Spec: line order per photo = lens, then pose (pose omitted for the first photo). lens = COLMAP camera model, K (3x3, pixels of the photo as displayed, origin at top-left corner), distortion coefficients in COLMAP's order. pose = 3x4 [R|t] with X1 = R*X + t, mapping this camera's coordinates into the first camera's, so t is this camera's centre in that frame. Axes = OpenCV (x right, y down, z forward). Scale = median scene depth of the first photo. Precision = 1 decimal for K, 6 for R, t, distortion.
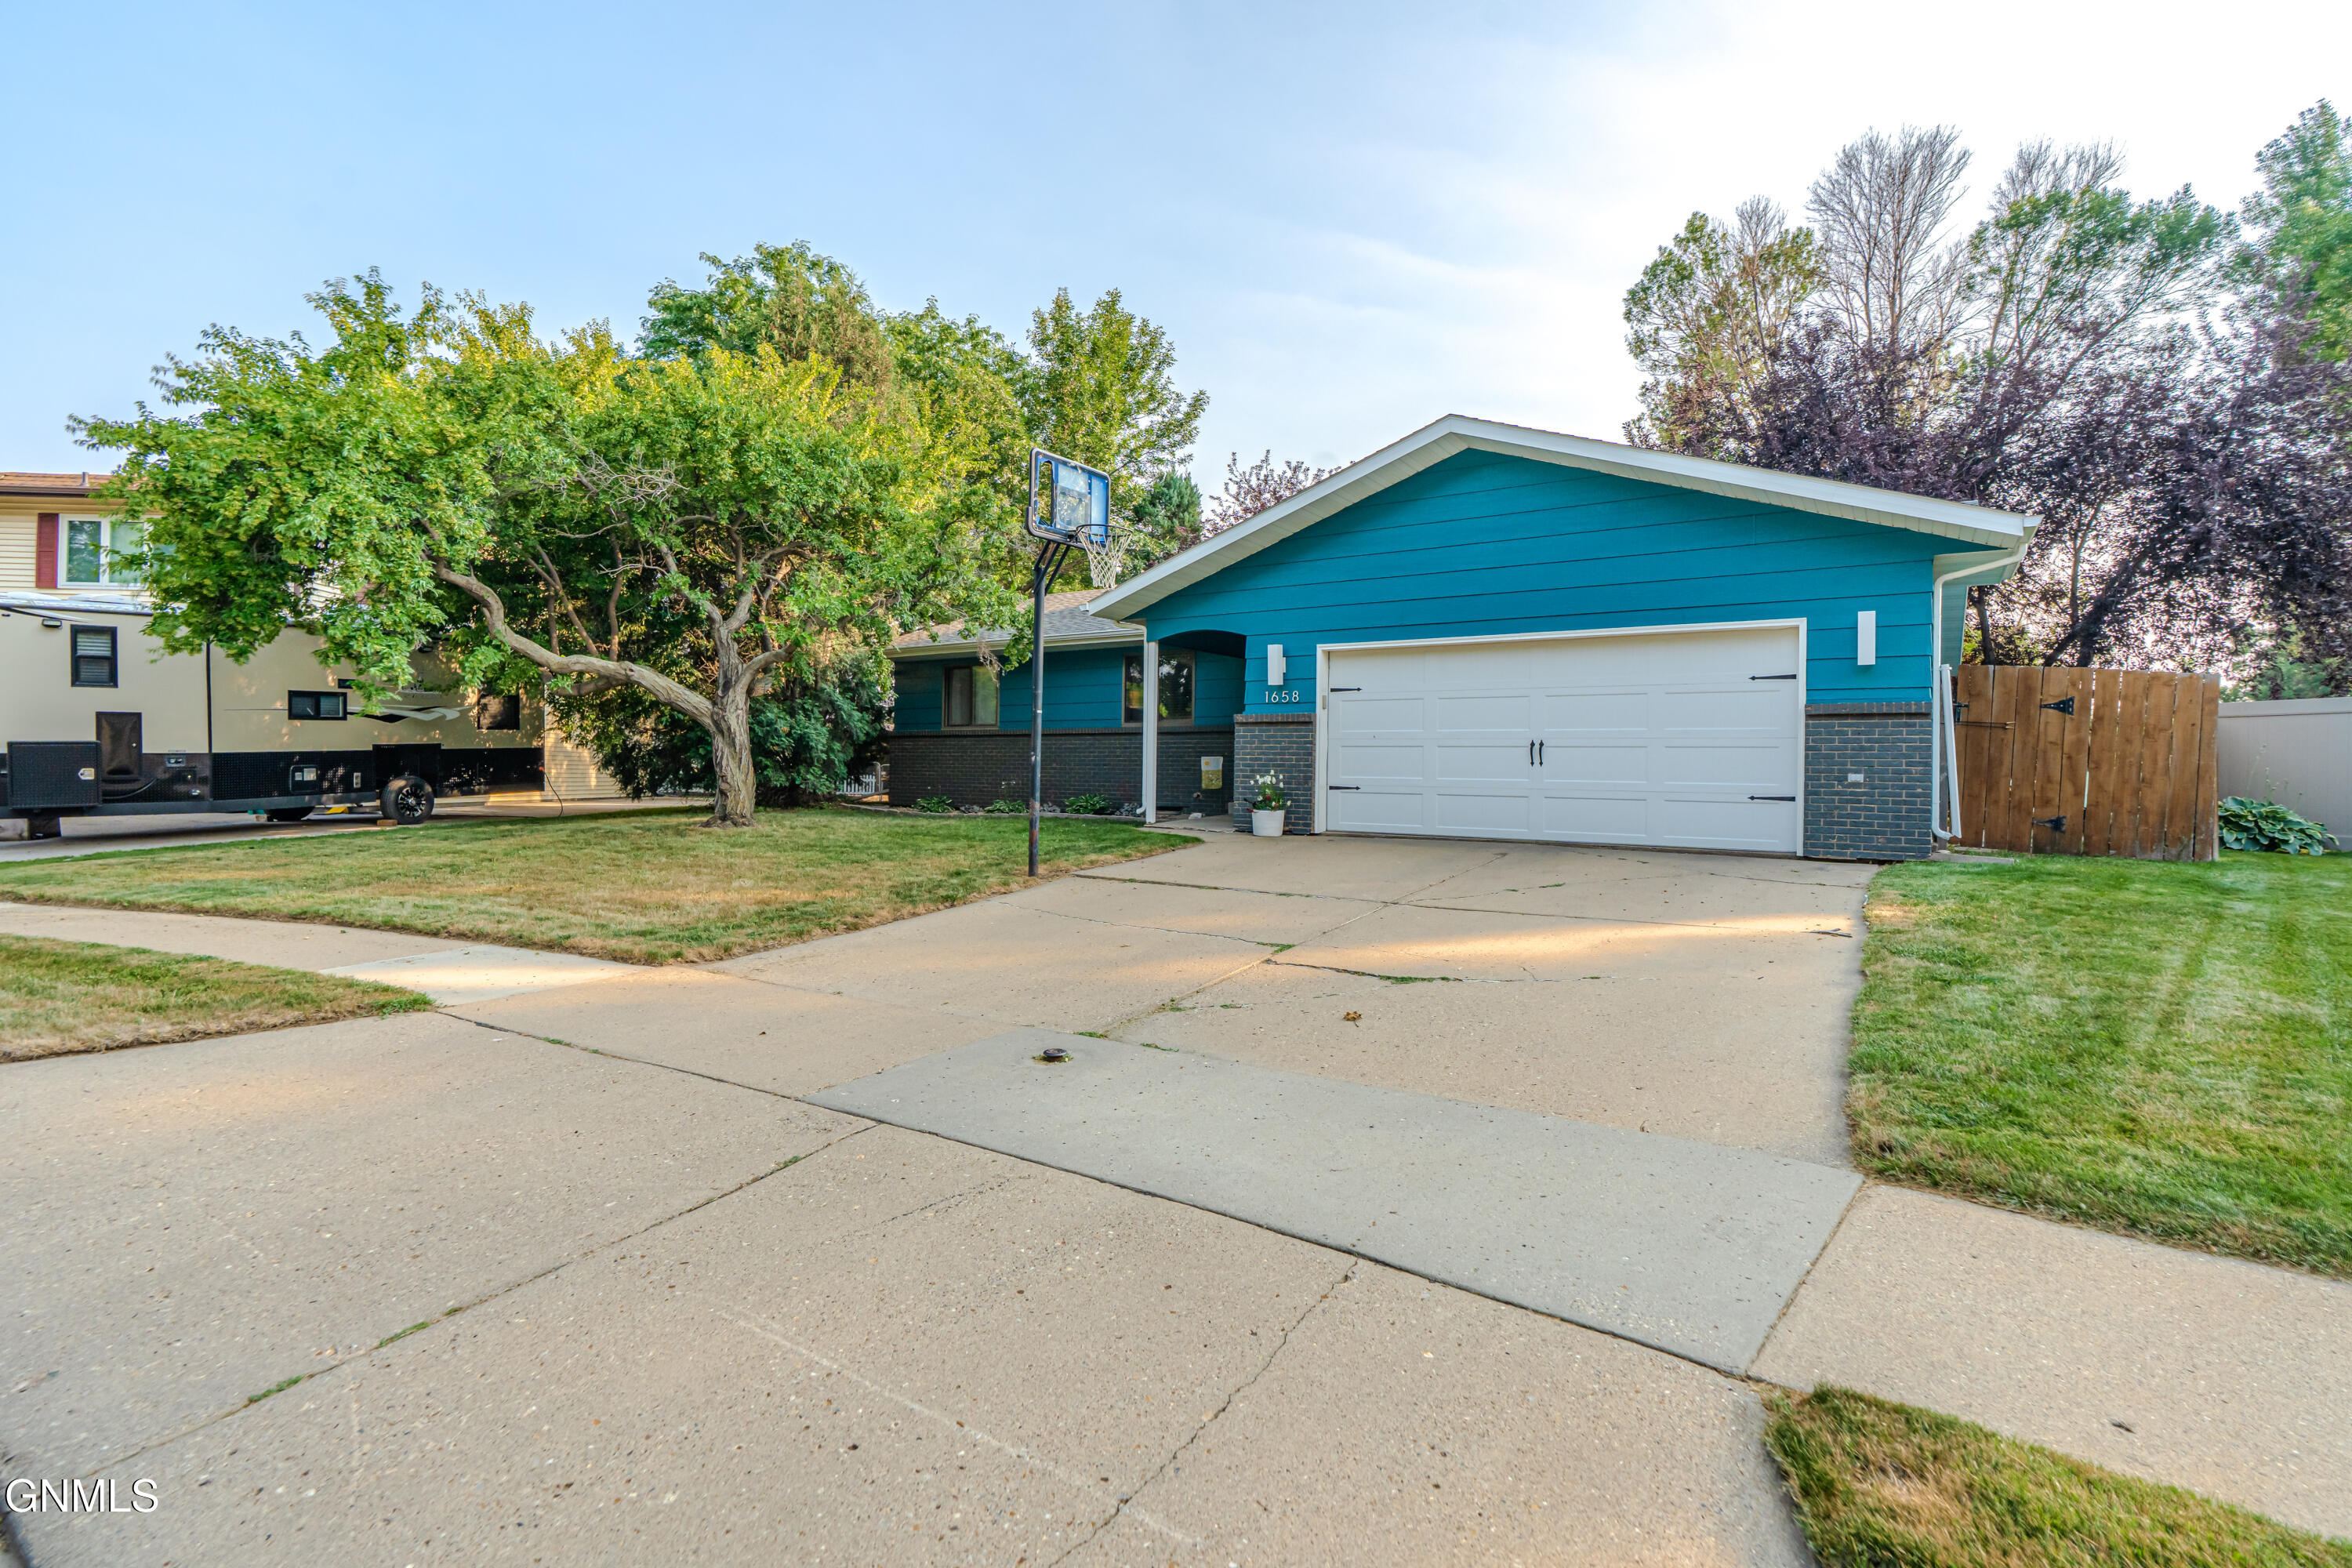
lens RADIAL K [[1100.7, 0, 1177.8], [0, 1100.7, 767.8], [0, 0, 1]] dist [-0.005511, 0.001953]
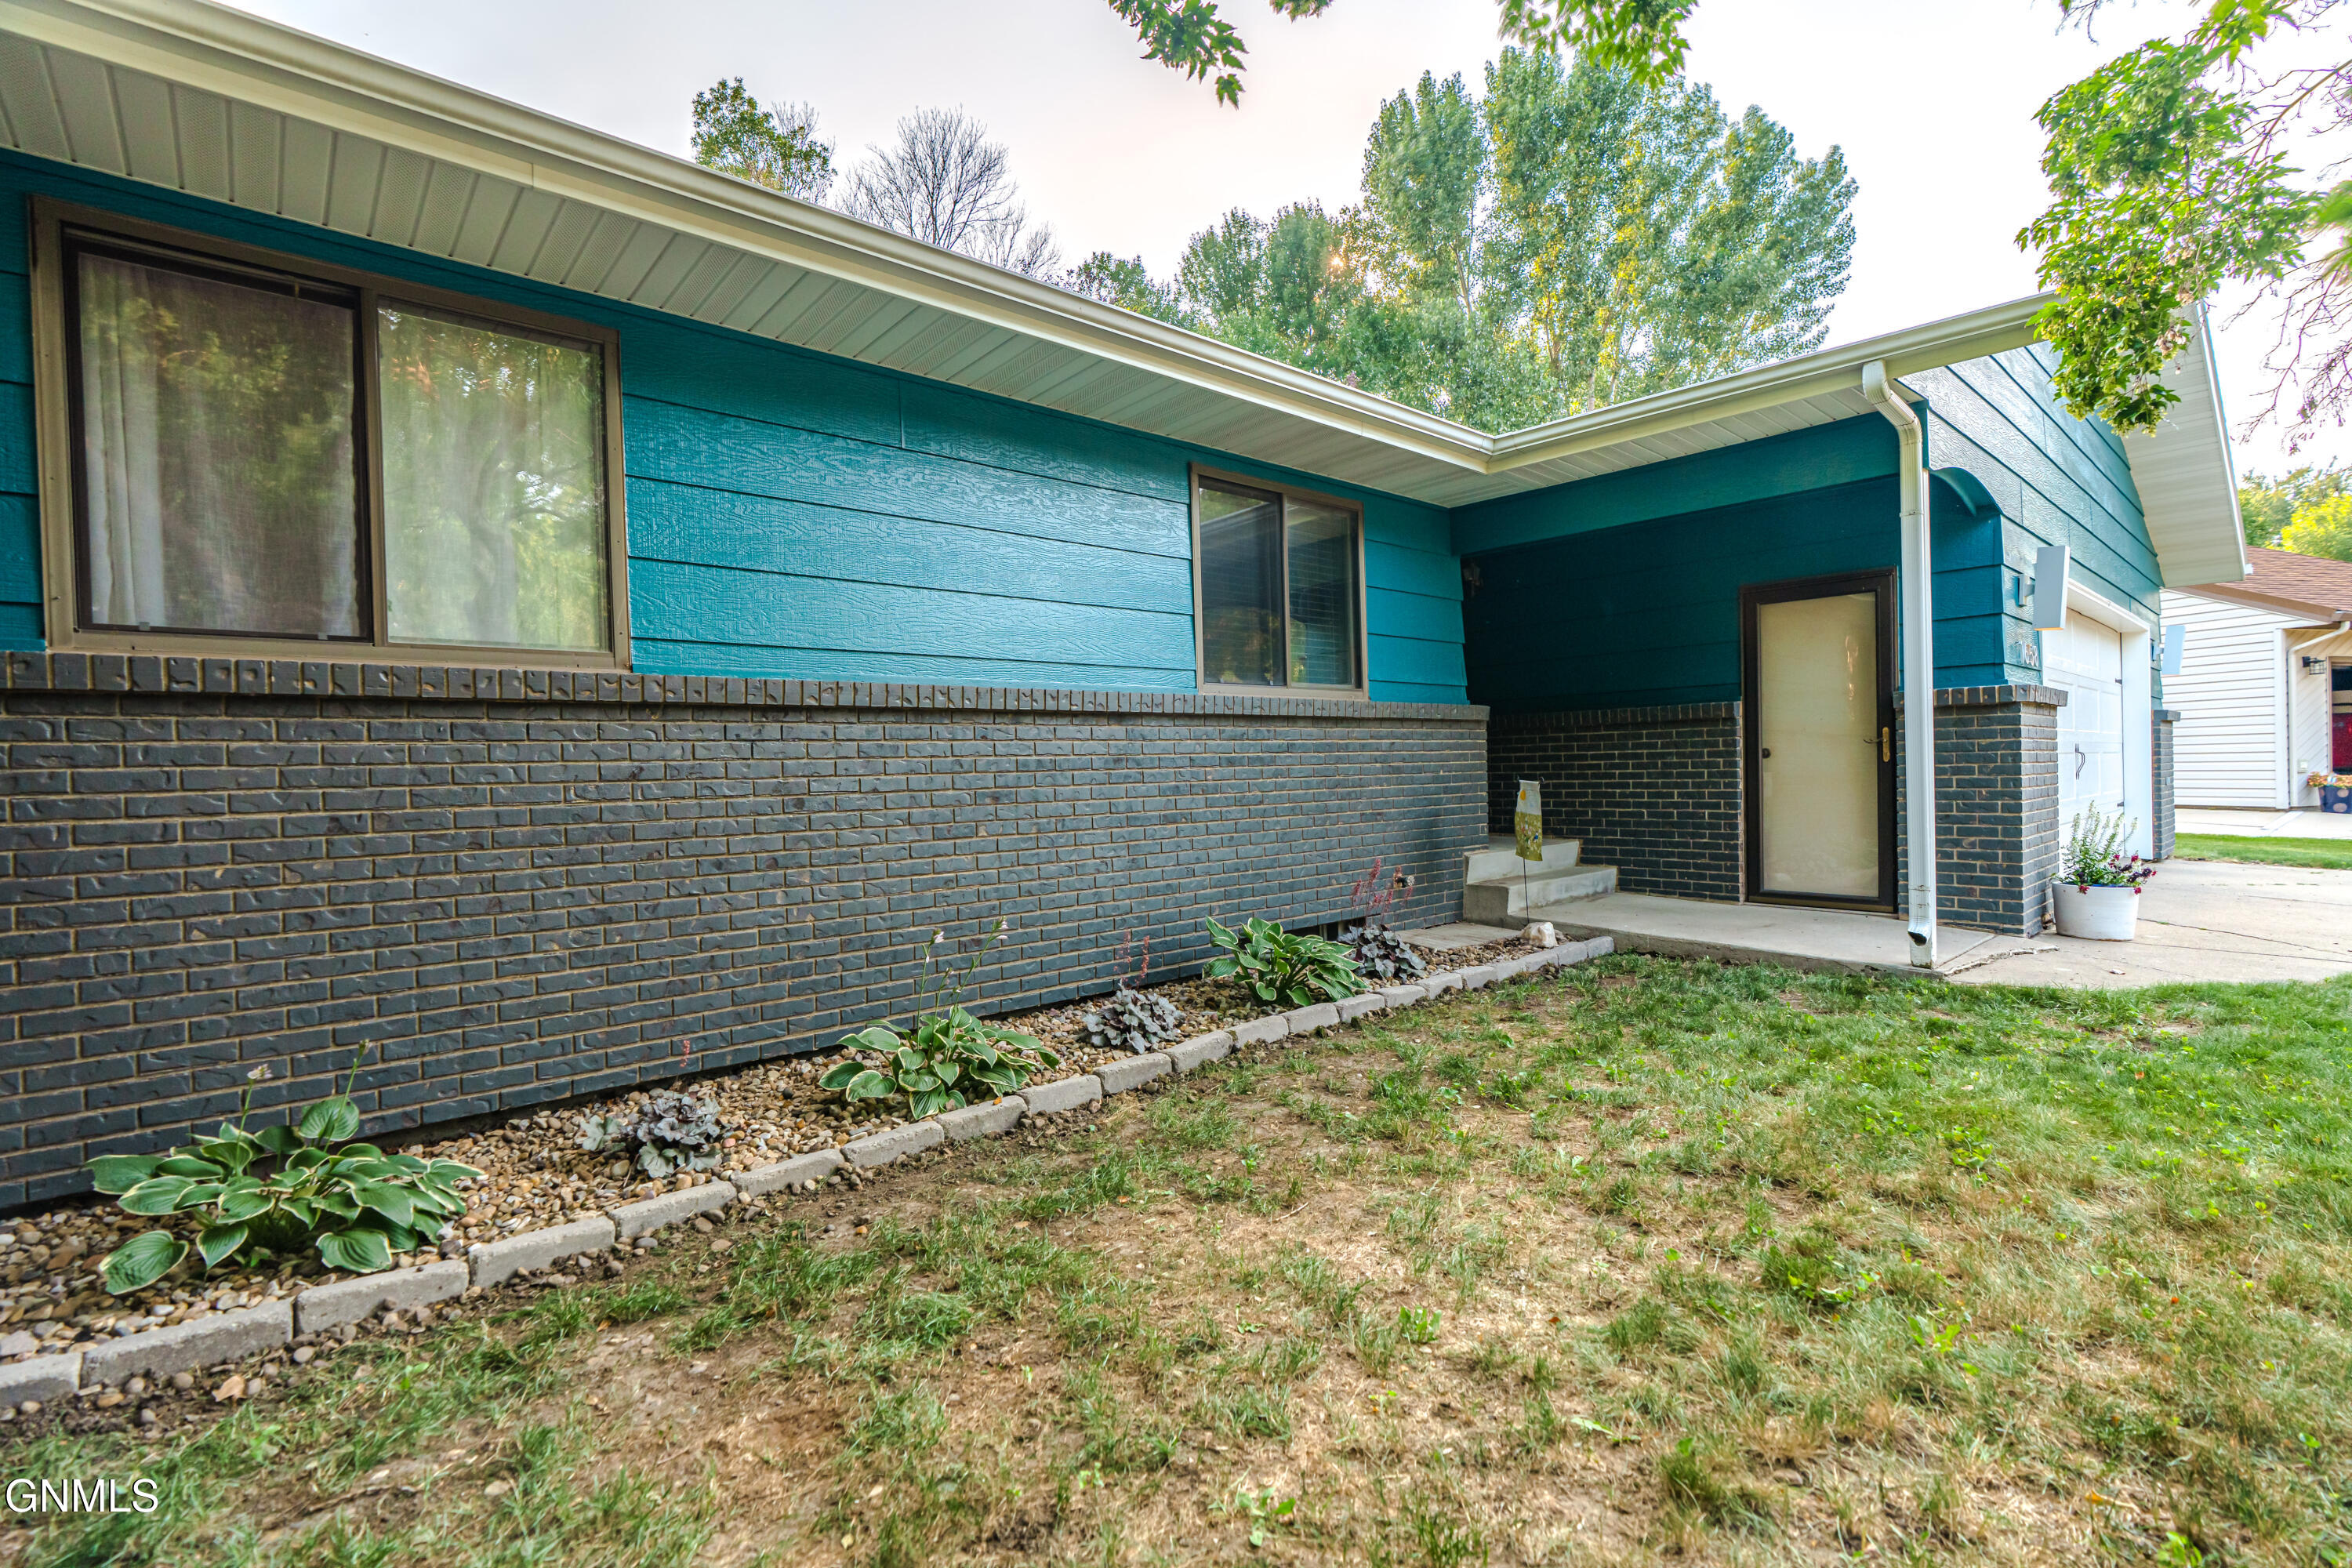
lens RADIAL K [[1059.7, 0, 1176.0], [0, 1059.7, 784.0], [0, 0, 1]] dist [-0.006127, -0.000603]
pose [[0.254159, -0.029570, 0.966710, -0.468361], [0.029967, 0.999293, 0.022688, -0.024563], [-0.966698, 0.023203, 0.254865, 1.258546]]
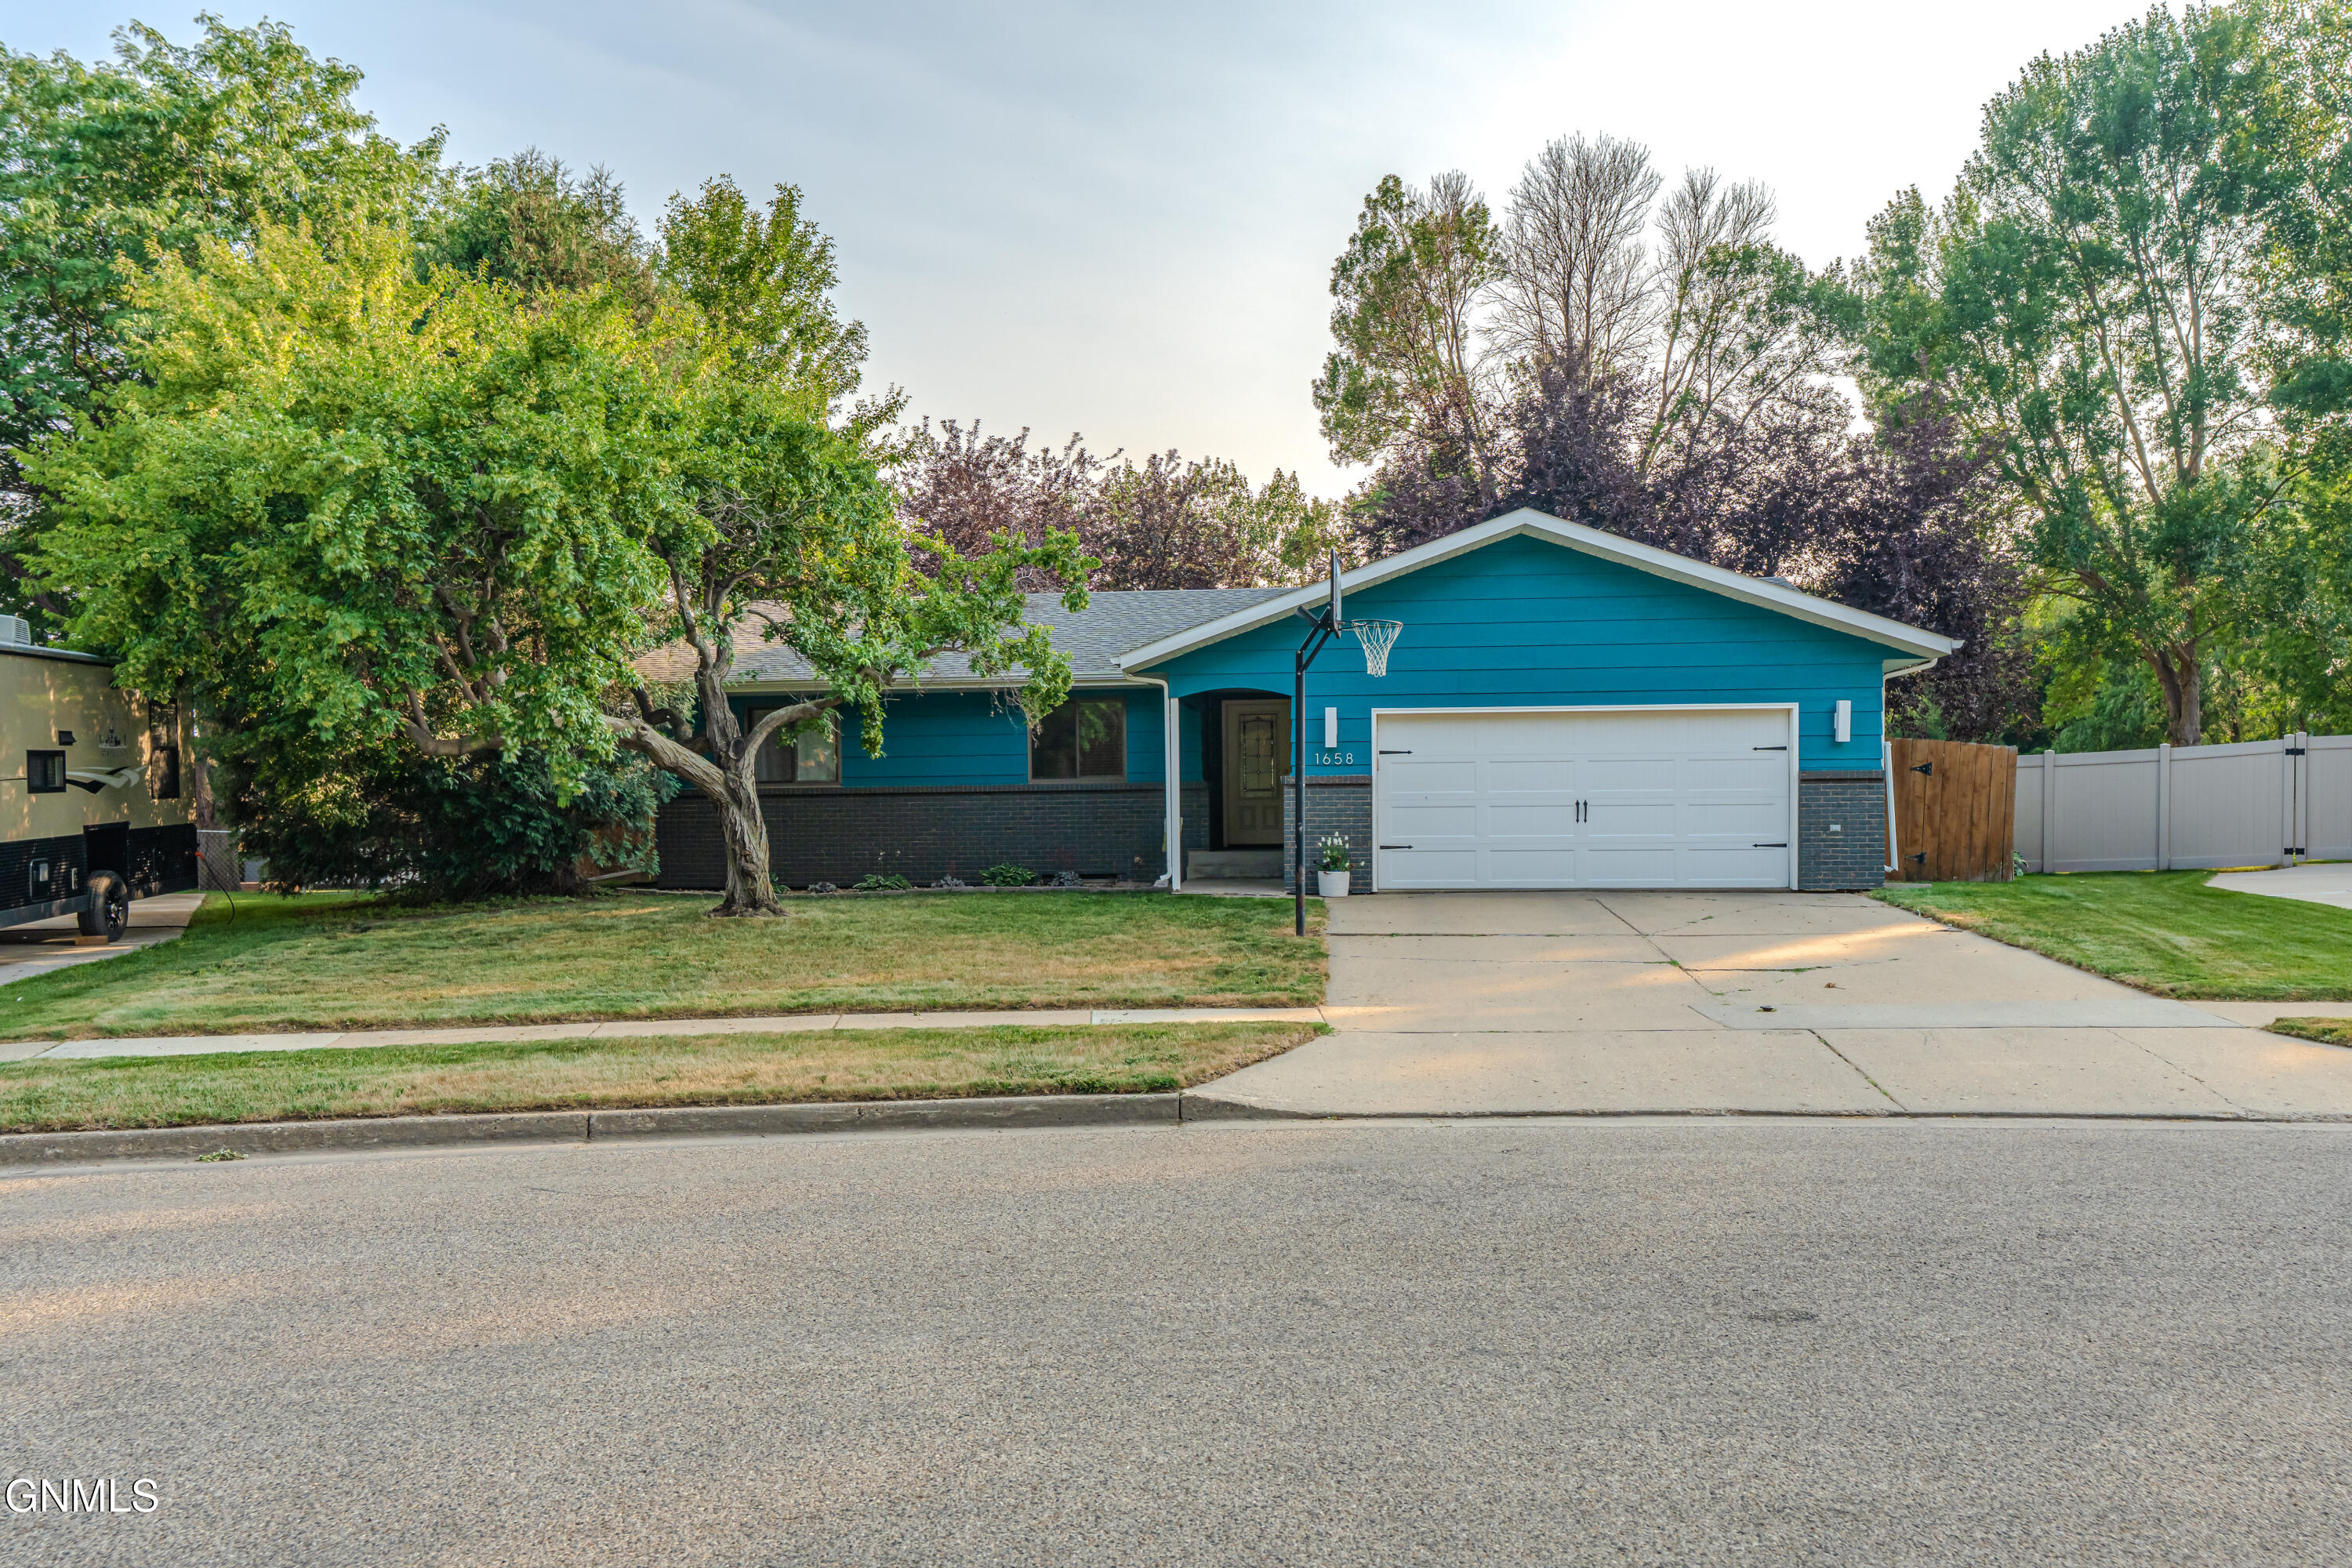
lens RADIAL K [[1686.8, 0, 1233.7], [0, 1686.8, 888.9], [0, 0, 1]] dist [0.002394, 0.000599]
pose [[0.875753, -0.041554, 0.480968, -0.739642], [0.019603, 0.998528, 0.050577, -0.025547], [-0.482361, -0.034864, 0.875278, -0.314894]]
